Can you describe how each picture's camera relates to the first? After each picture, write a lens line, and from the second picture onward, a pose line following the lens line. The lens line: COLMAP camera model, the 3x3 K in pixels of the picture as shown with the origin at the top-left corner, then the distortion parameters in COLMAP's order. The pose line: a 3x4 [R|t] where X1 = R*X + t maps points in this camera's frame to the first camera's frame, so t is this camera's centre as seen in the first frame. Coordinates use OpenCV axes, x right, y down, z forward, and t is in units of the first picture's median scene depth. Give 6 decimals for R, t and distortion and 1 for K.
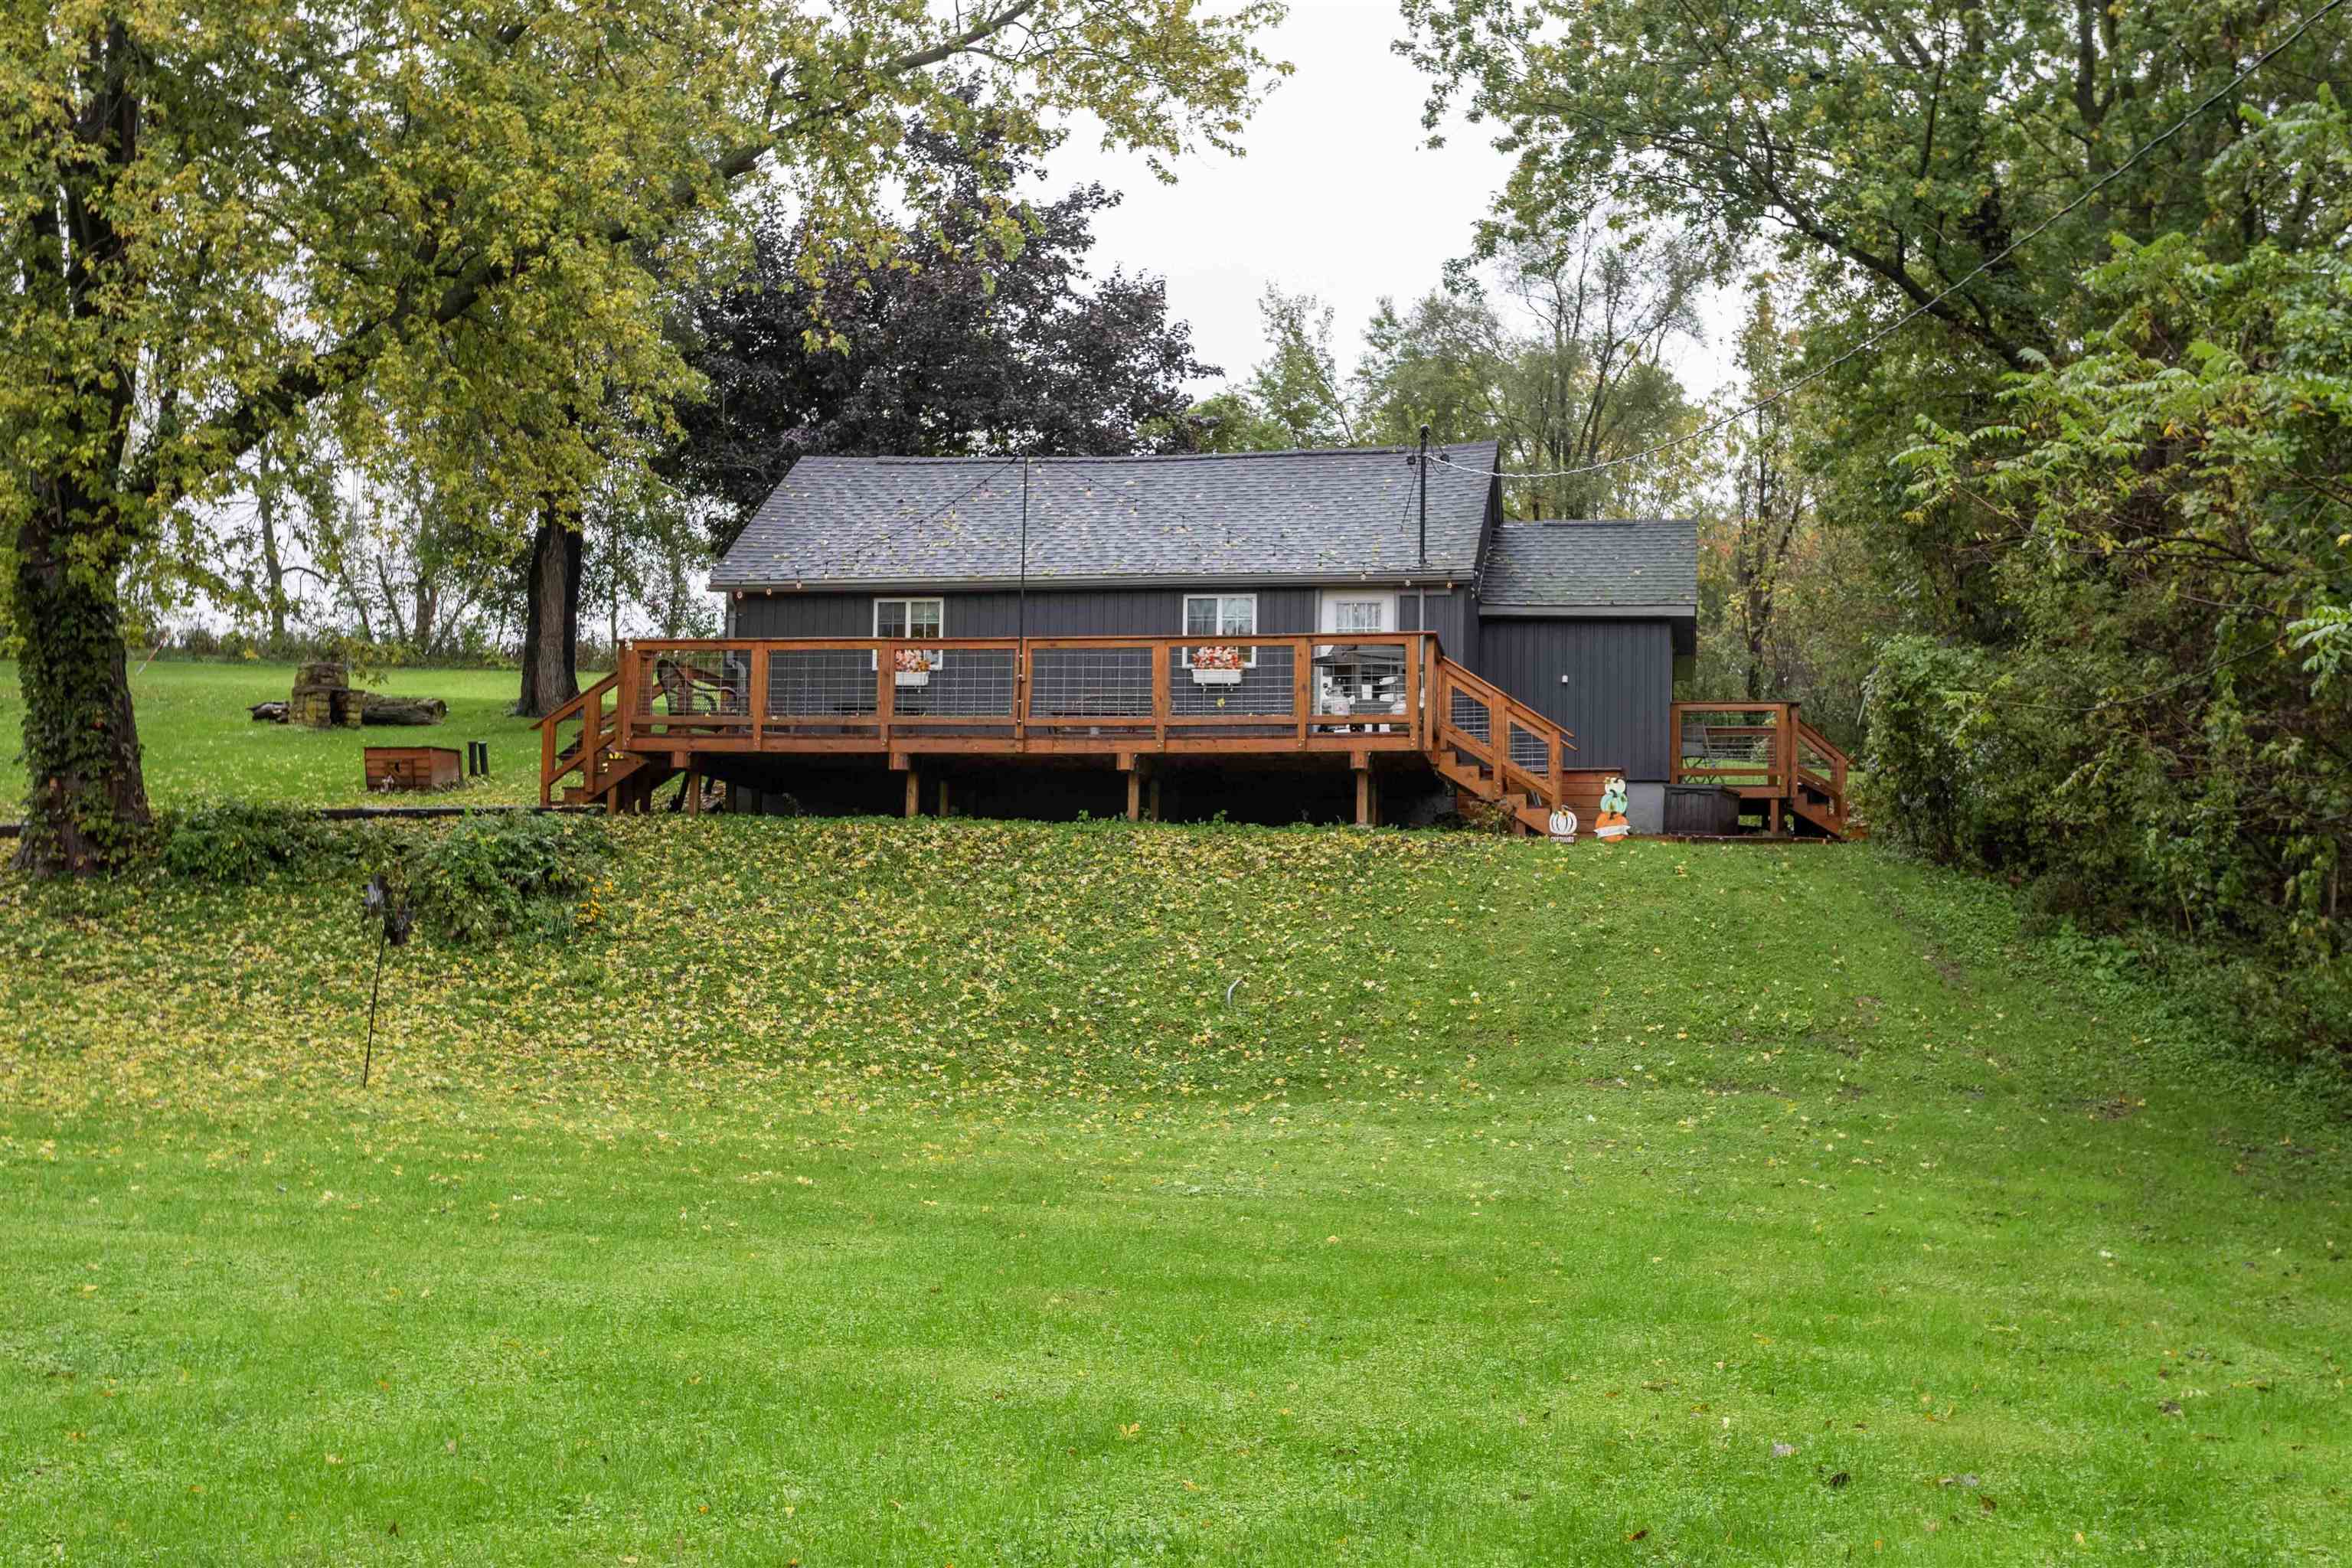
lens RADIAL K [[2632.0, 0, 1196.9], [0, 2632.0, 779.3], [0, 0, 1]] dist [0.010989, 0.000000]
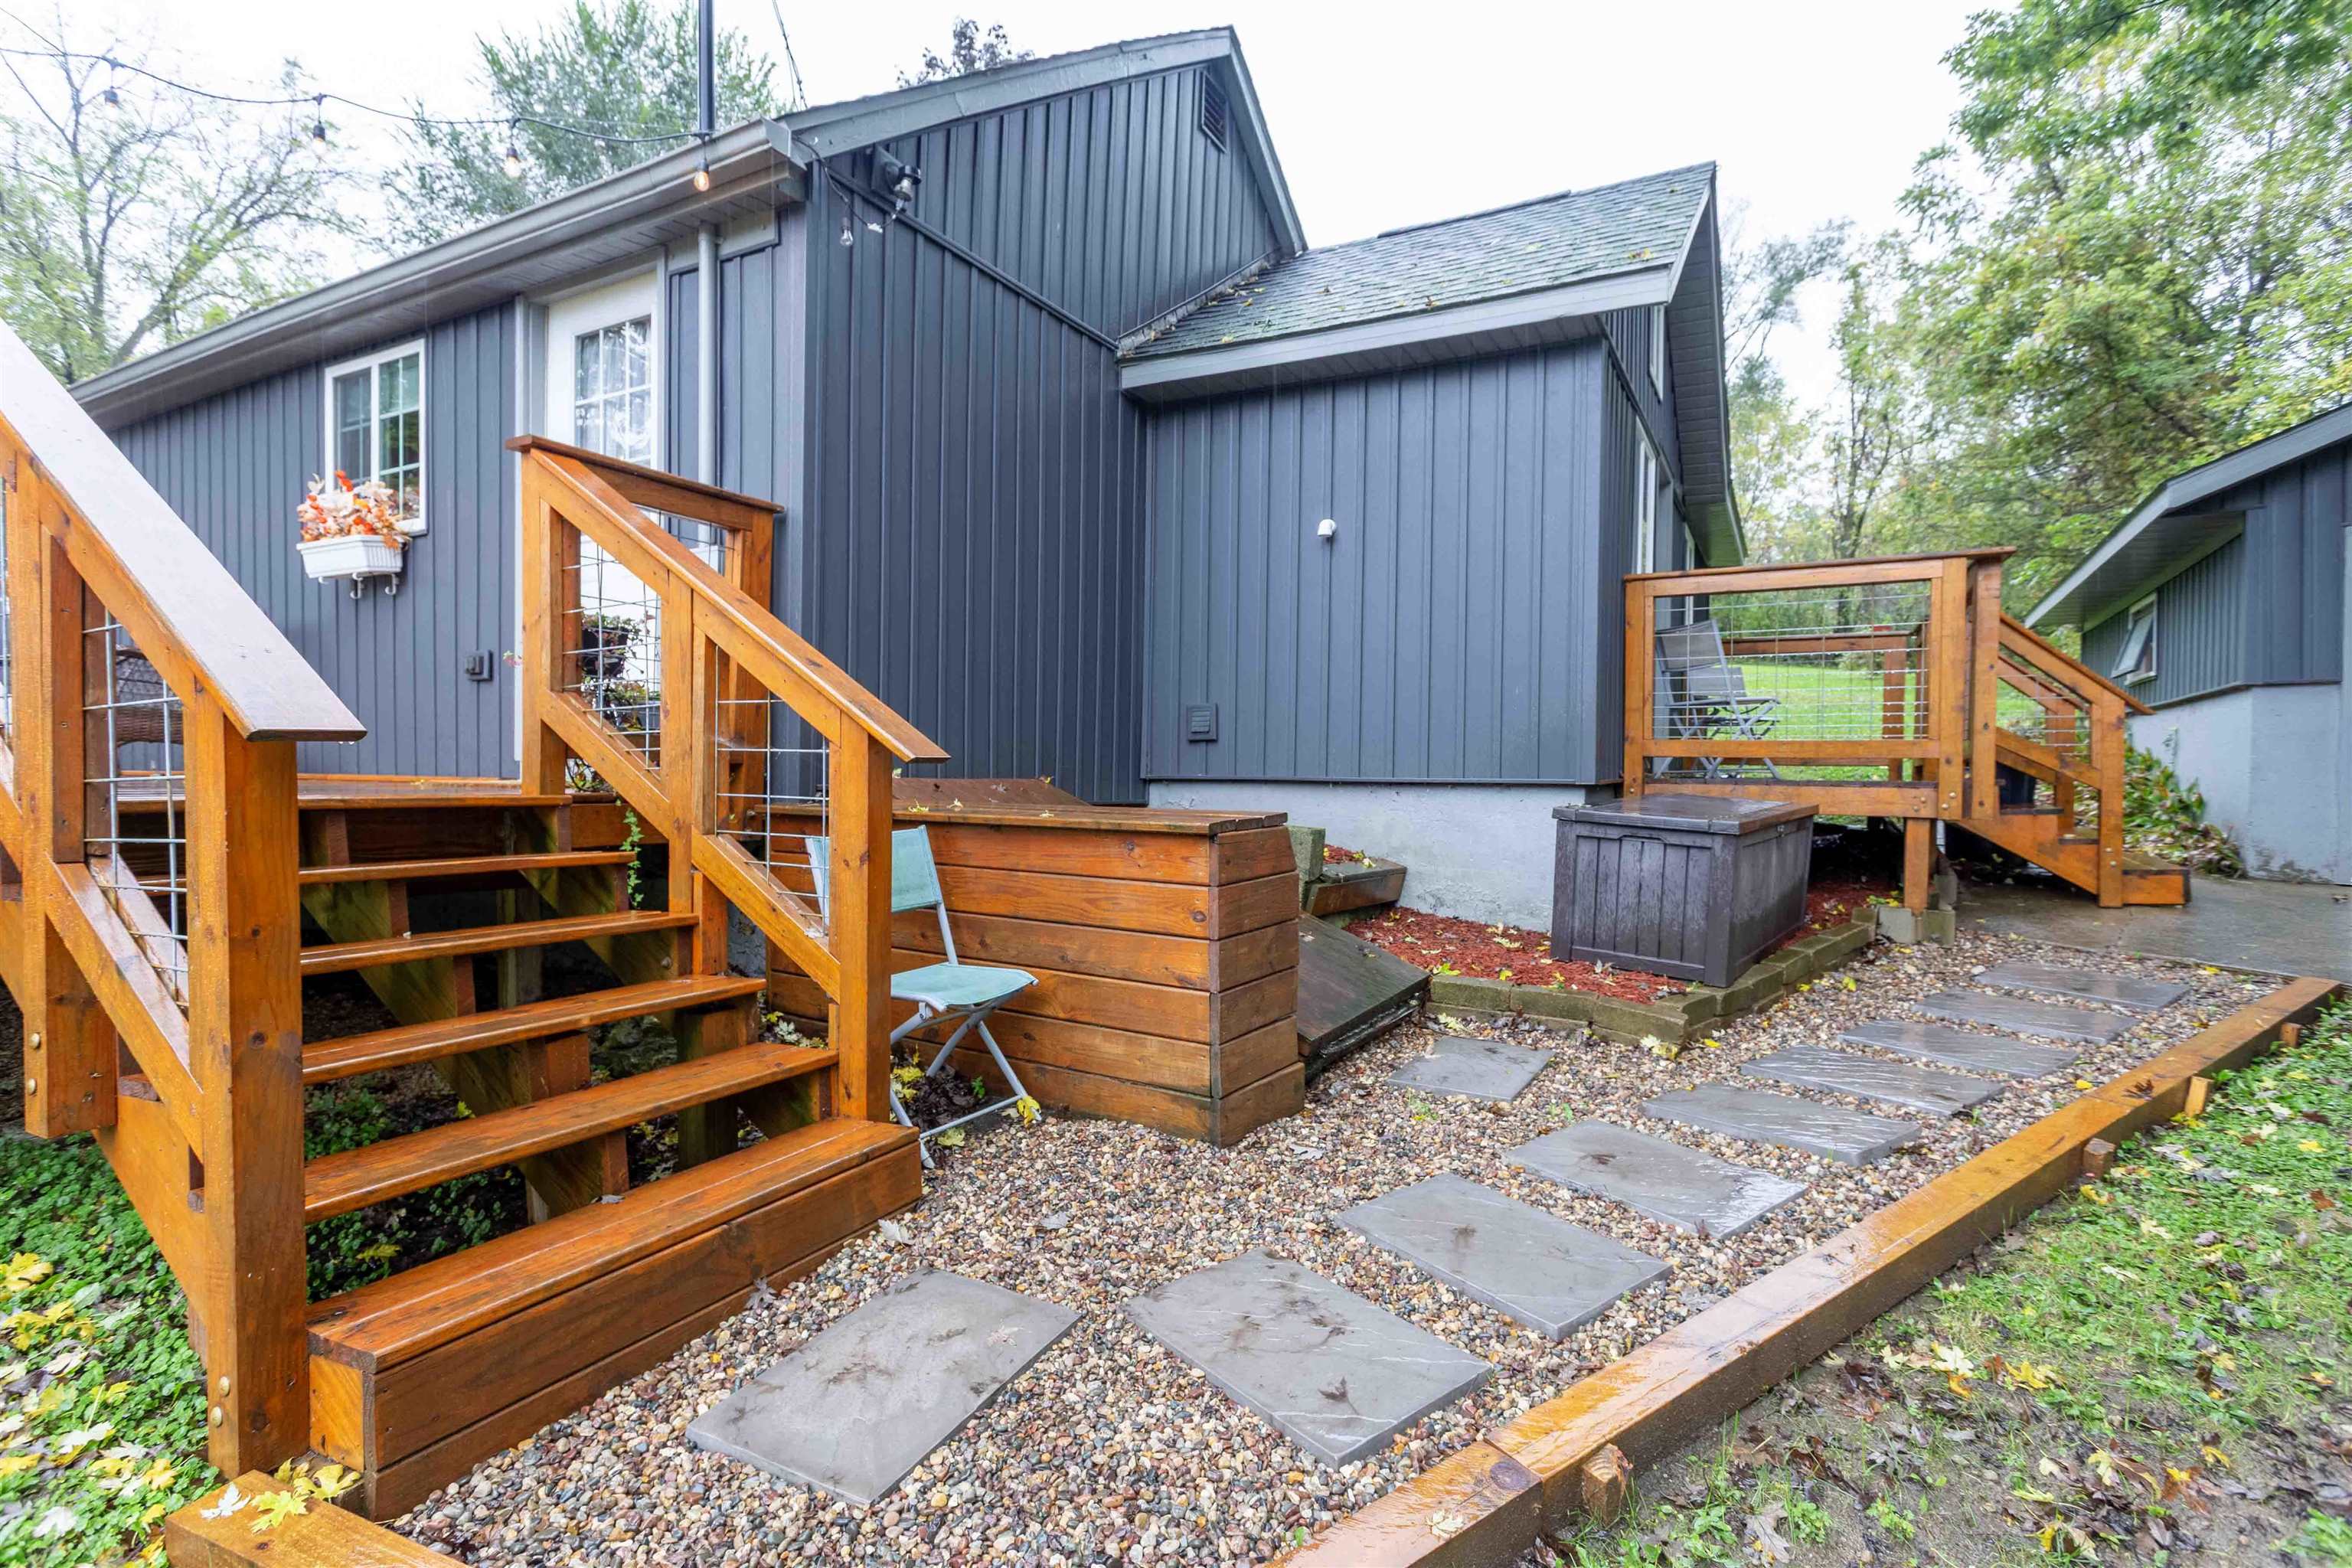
lens RADIAL K [[1131.4, 0, 1181.9], [0, 1131.4, 787.2], [0, 0, 1]] dist [-0.002445, 0.001496]
pose [[0.950866, -0.000232, -0.309603, 0.077051], [0.030964, 0.995057, 0.094351, -0.007877], [0.308051, -0.099302, 0.946173, 0.374232]]
